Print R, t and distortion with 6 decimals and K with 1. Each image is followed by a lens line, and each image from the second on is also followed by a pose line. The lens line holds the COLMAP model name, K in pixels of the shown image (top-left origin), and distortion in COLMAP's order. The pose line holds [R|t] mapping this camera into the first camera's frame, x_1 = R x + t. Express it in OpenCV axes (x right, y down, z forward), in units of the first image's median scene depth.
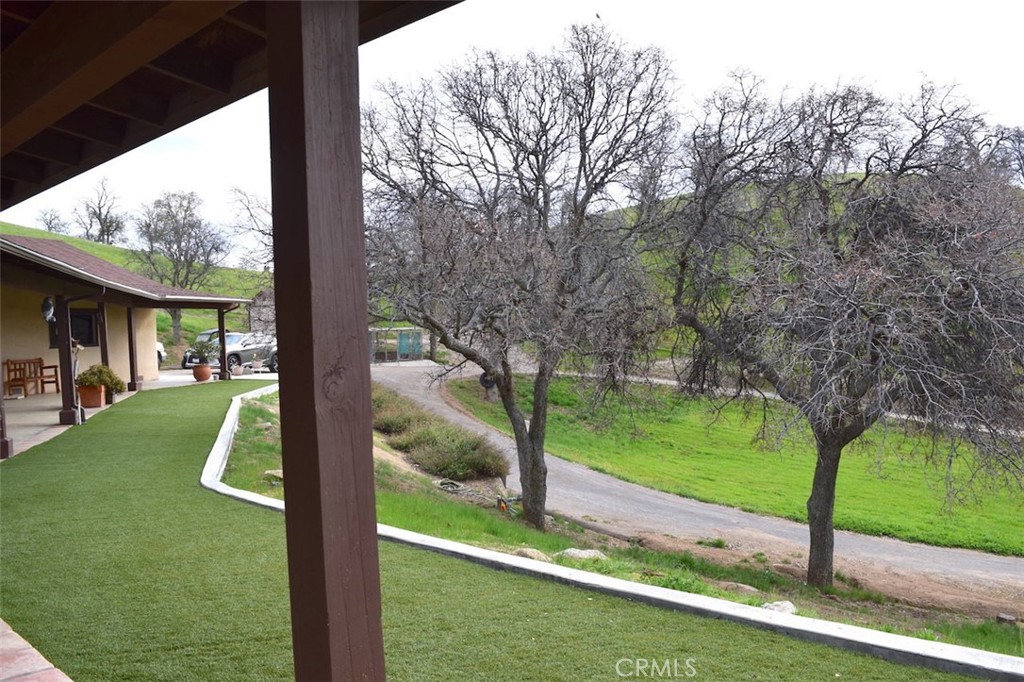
lens RADIAL K [[805.4, 0, 522.6], [0, 805.4, 339.5], [0, 0, 1]] dist [-0.095886, 0.023754]
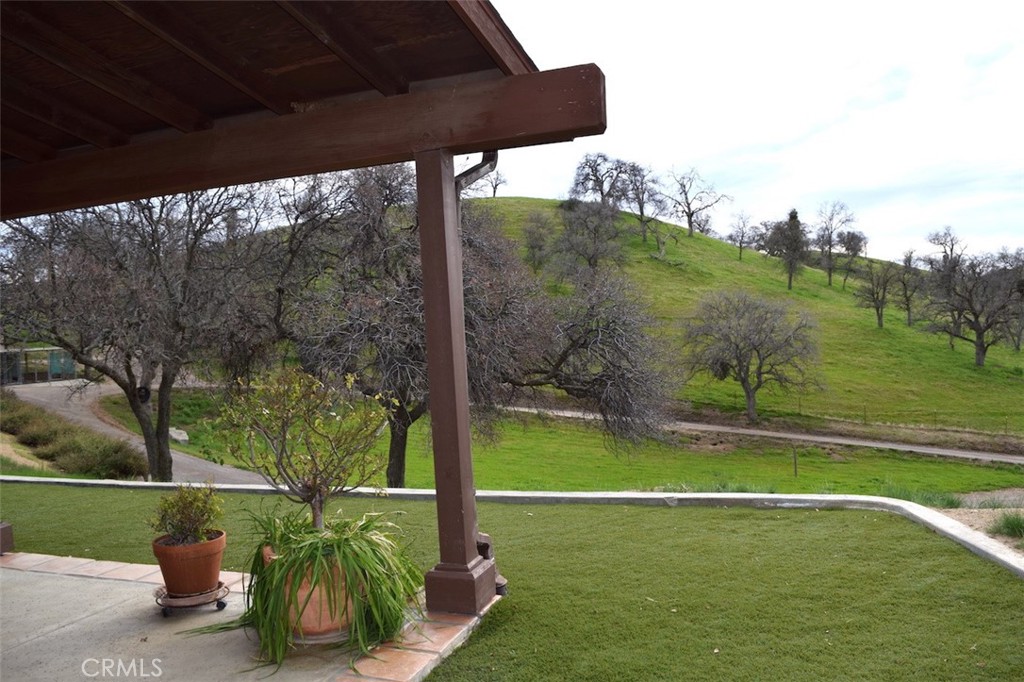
lens RADIAL K [[805.4, 0, 526.0], [0, 805.4, 338.0], [0, 0, 1]] dist [-0.095886, 0.023754]
pose [[0.925836, -0.026302, 0.377008, 0.048404], [0.032458, 0.999423, -0.009984, 0.003733], [-0.376528, 0.021480, 0.926156, -0.194553]]
